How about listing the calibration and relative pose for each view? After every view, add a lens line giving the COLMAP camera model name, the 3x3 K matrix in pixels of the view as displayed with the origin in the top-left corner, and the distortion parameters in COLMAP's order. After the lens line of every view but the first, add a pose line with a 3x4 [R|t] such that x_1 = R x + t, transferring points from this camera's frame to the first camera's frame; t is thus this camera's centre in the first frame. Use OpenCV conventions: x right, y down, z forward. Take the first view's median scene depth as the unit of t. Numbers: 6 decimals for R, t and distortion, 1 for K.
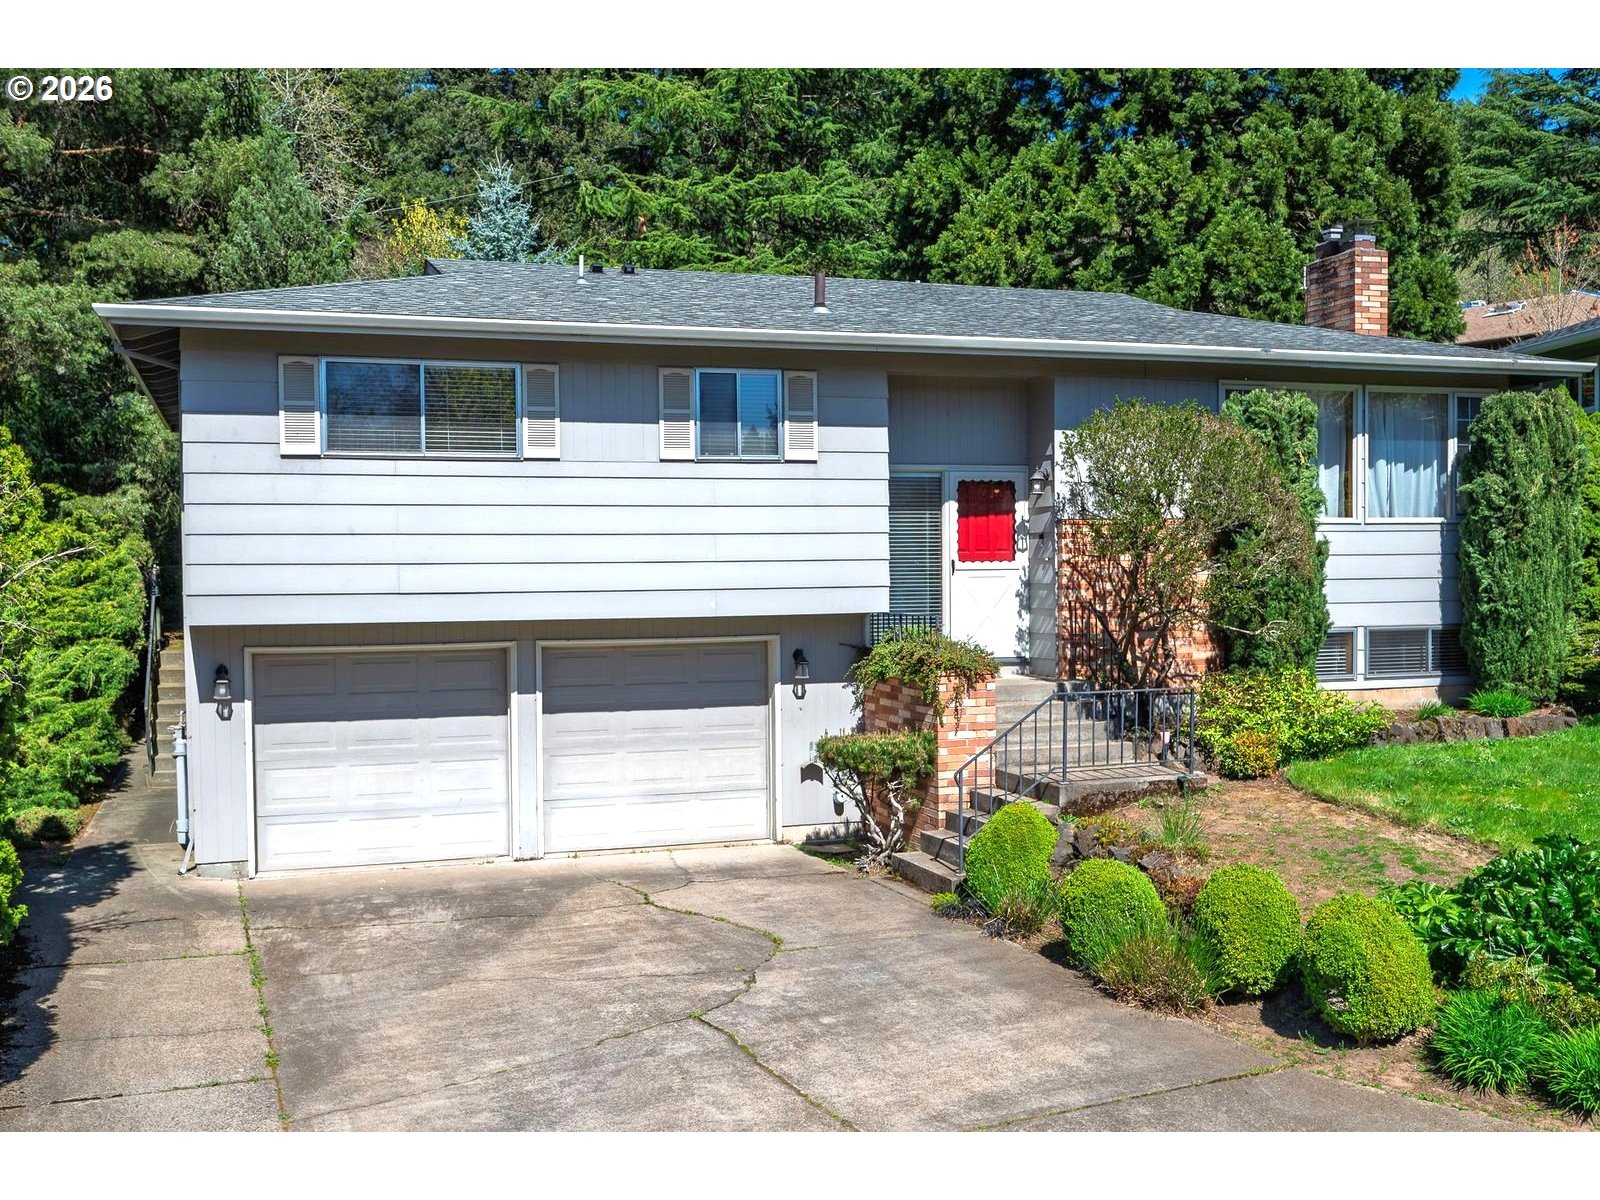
lens RADIAL K [[1574.5, 0, 890.0], [0, 1574.5, 602.1], [0, 0, 1]] dist [-0.005217, -0.000448]
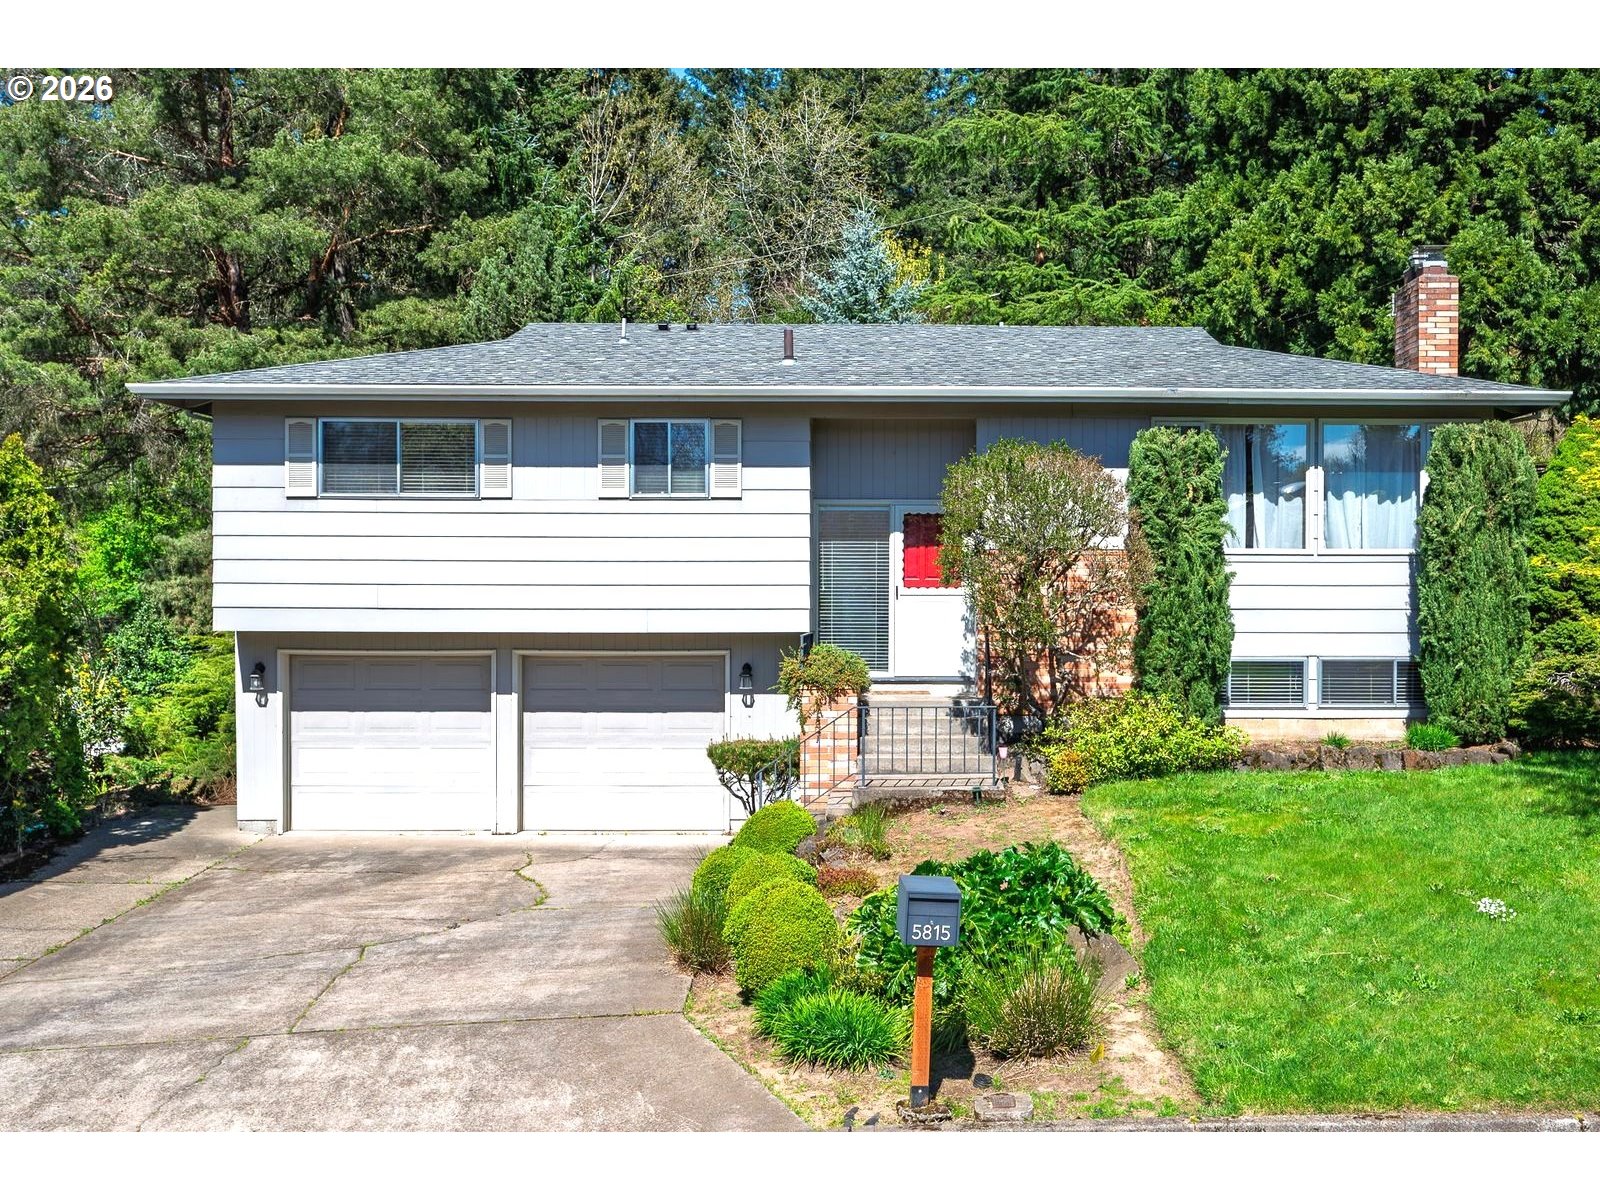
lens RADIAL K [[1574.5, 0, 890.0], [0, 1574.5, 602.1], [0, 0, 1]] dist [-0.005217, -0.000448]
pose [[0.958970, 0.015094, -0.283105, 0.364034], [-0.018507, 0.999785, -0.009383, -0.005445], [0.282902, 0.014237, 0.959043, -0.056236]]
